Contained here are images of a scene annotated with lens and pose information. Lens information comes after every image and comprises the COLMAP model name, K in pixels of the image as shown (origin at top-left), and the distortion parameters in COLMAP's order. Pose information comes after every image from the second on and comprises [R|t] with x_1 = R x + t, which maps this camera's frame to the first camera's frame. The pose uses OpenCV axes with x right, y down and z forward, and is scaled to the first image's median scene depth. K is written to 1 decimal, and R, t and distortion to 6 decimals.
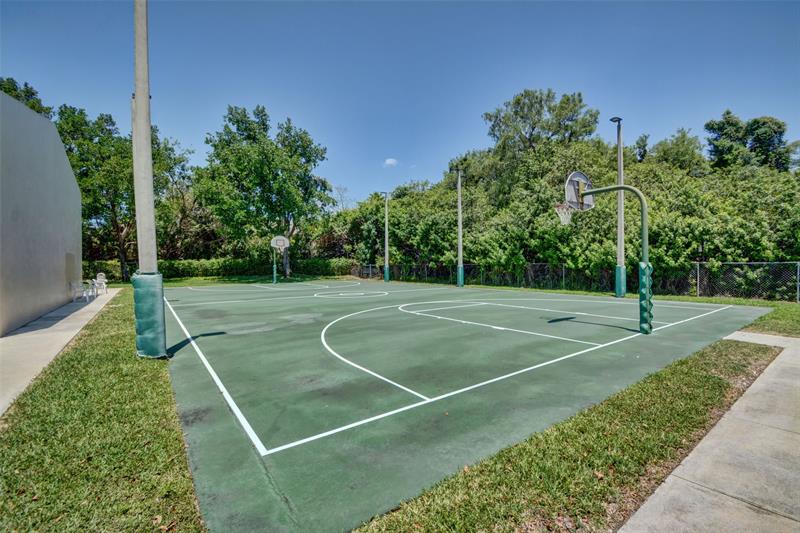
lens RADIAL K [[353.5, 0, 400.0], [0, 353.5, 266.5], [0, 0, 1]] dist [-0.000275, -0.000681]
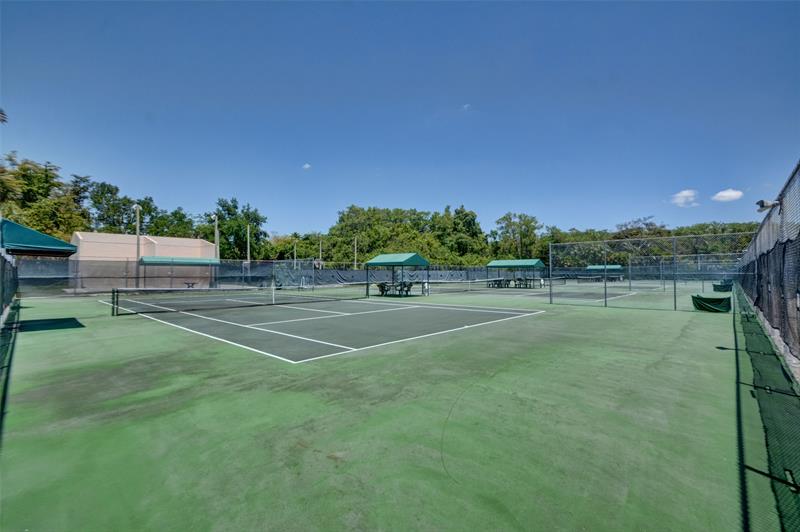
lens RADIAL K [[353.5, 0, 400.0], [0, 353.5, 266.0], [0, 0, 1]] dist [-0.000275, -0.000681]
pose [[0.984113, 0.010182, 0.177249, 0.244682], [-0.006492, 0.999750, -0.021386, -0.017210], [-0.177422, 0.019896, 0.983934, -1.472183]]
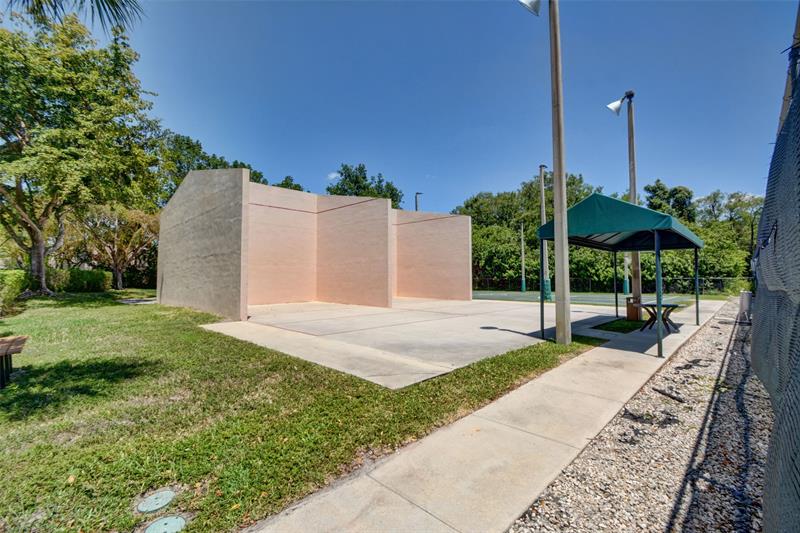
lens RADIAL K [[353.5, 0, 400.0], [0, 353.5, 266.5], [0, 0, 1]] dist [-0.000275, -0.000681]
pose [[0.990401, 0.017524, 0.137107, -0.520162], [-0.010466, 0.998590, -0.052035, 0.024654], [-0.137826, 0.050100, 0.989189, -0.459136]]
